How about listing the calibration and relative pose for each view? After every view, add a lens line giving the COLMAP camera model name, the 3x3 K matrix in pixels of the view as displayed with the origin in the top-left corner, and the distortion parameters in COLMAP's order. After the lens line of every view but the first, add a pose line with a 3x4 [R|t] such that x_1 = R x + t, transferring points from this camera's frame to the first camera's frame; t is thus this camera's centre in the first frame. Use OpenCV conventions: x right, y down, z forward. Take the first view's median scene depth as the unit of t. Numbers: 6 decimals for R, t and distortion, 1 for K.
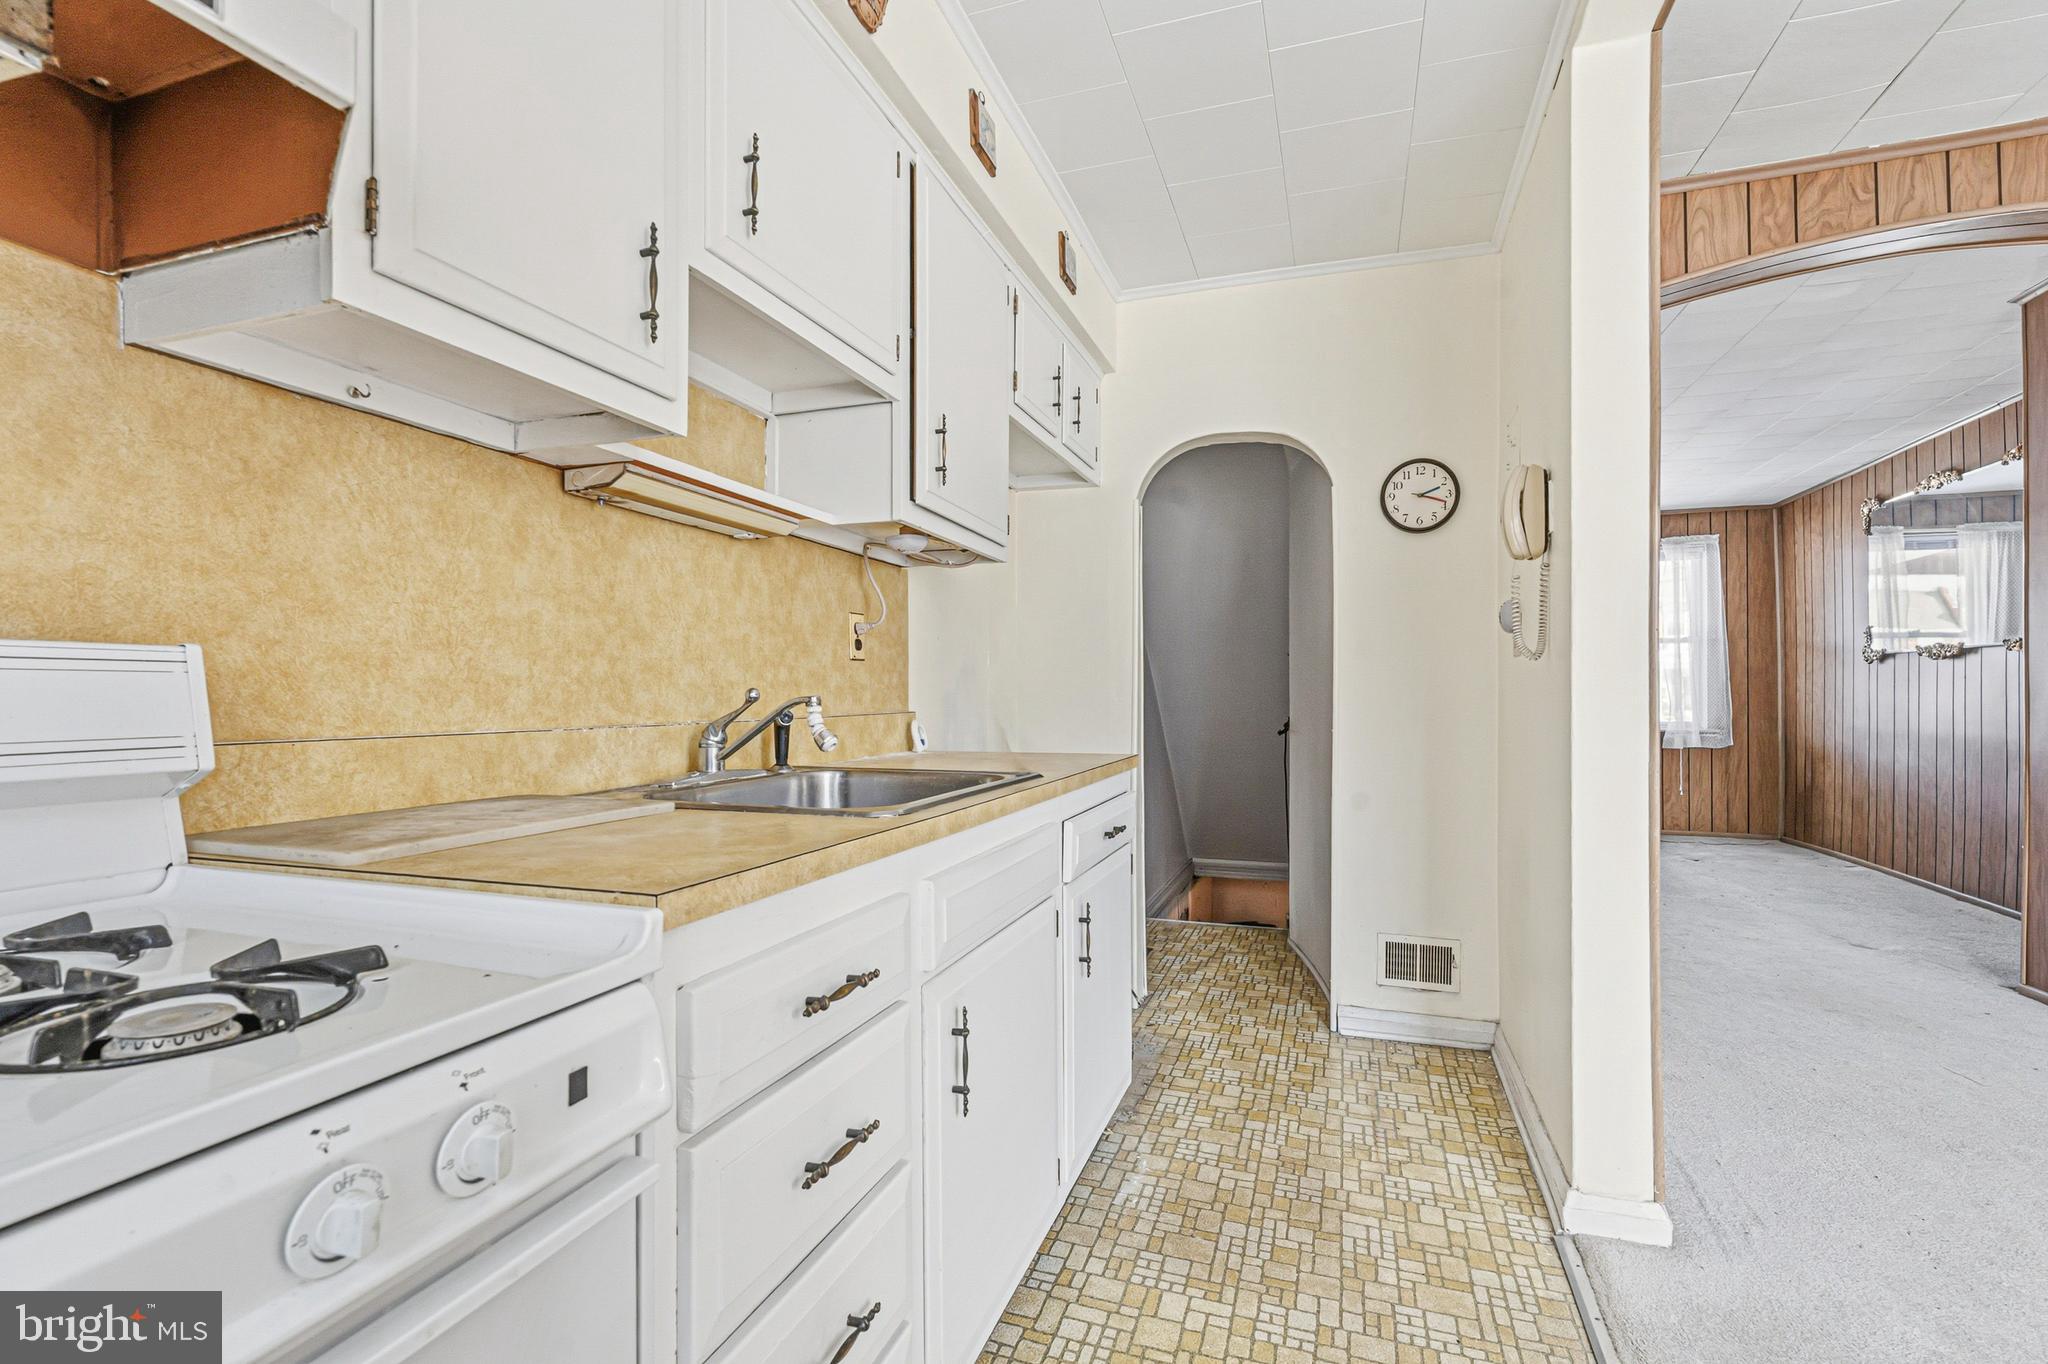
lens RADIAL K [[921.5, 0, 1003.3], [0, 921.5, 700.6], [0, 0, 1]] dist [-0.004105, 0.000896]
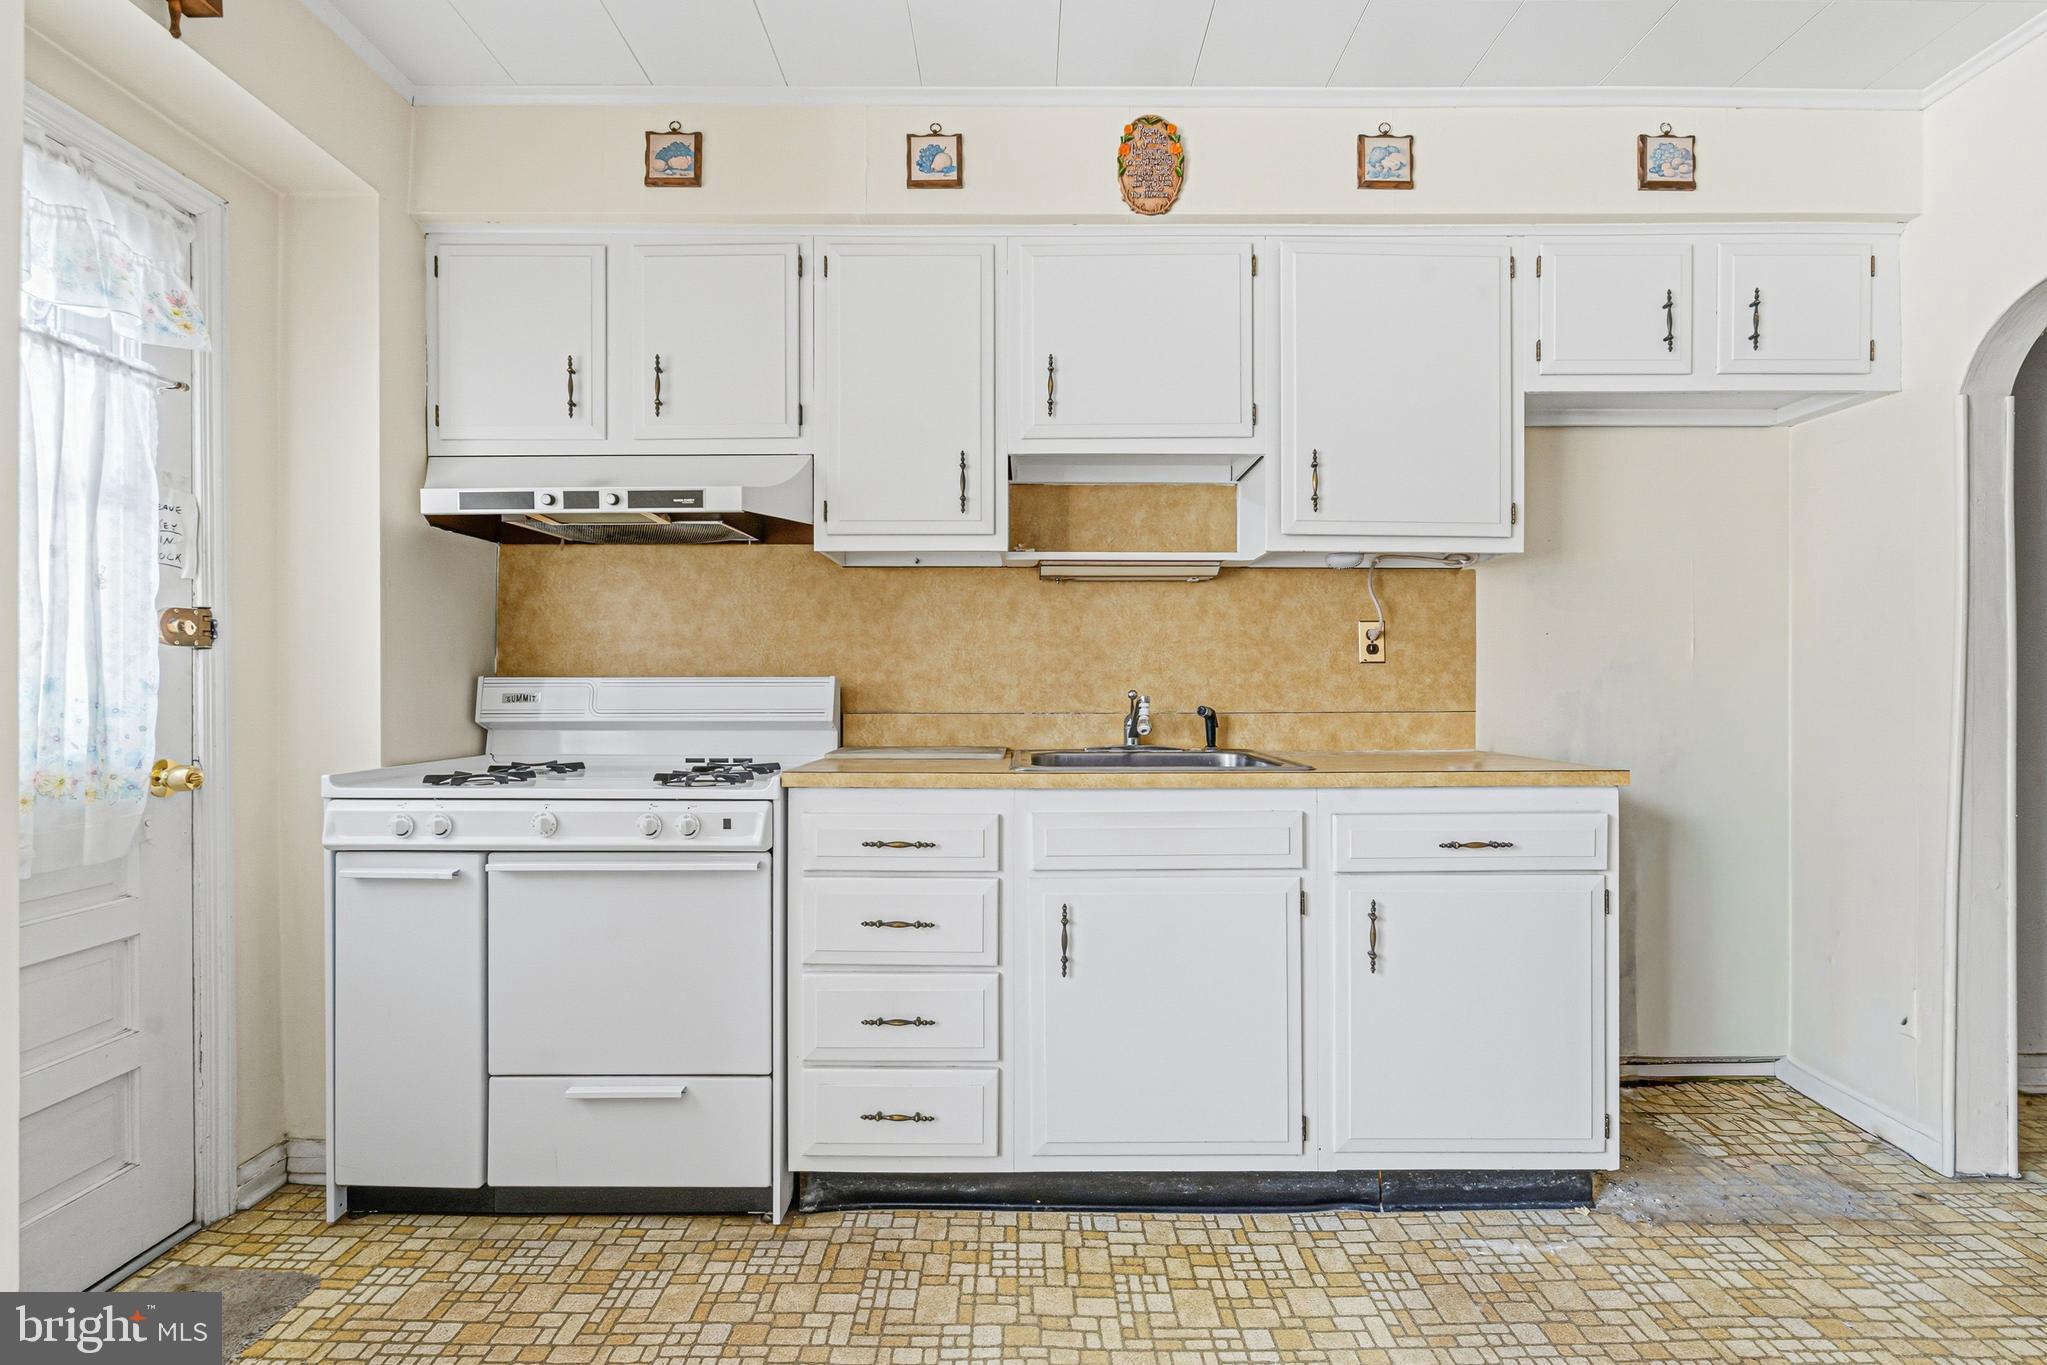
lens RADIAL K [[921.1, 0, 1018.6], [0, 921.1, 682.1], [0, 0, 1]] dist [-0.004105, 0.000896]
pose [[0.342496, -0.004258, -0.939510, 1.046594], [-0.006282, 0.999957, -0.006822, -0.014940], [0.939498, 0.008239, 0.342454, 0.314687]]
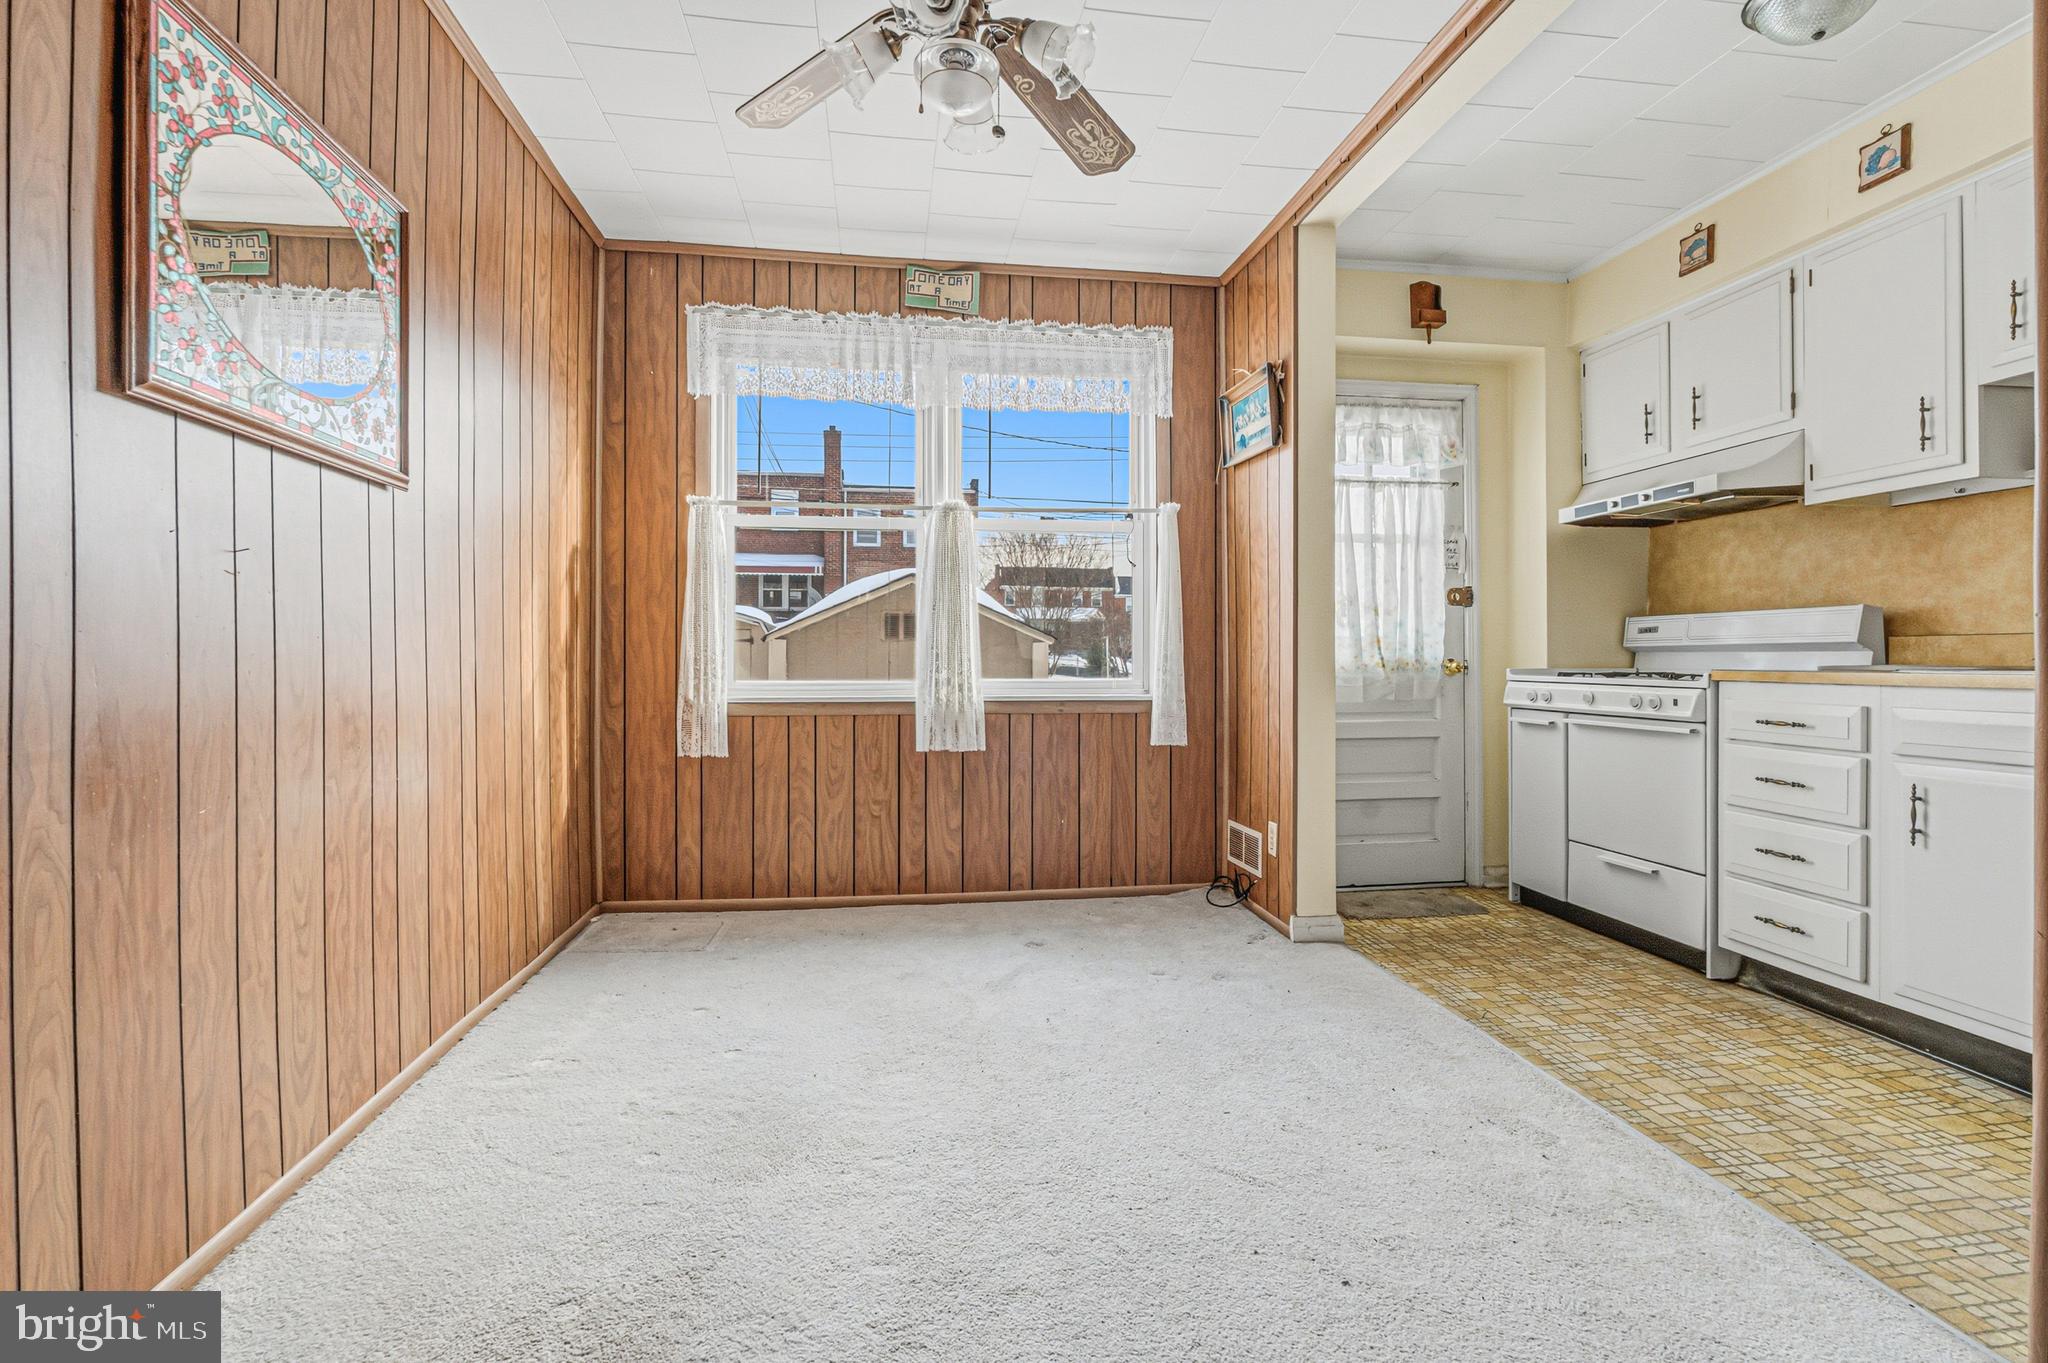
lens RADIAL K [[921.5, 0, 1042.6], [0, 921.5, 662.7], [0, 0, 1]] dist [-0.004105, 0.000896]
pose [[-0.872523, 0.003607, -0.488560, 1.771368], [-0.002677, 0.999922, 0.012163, 0.063486], [0.488566, 0.011920, -0.872446, 1.325988]]
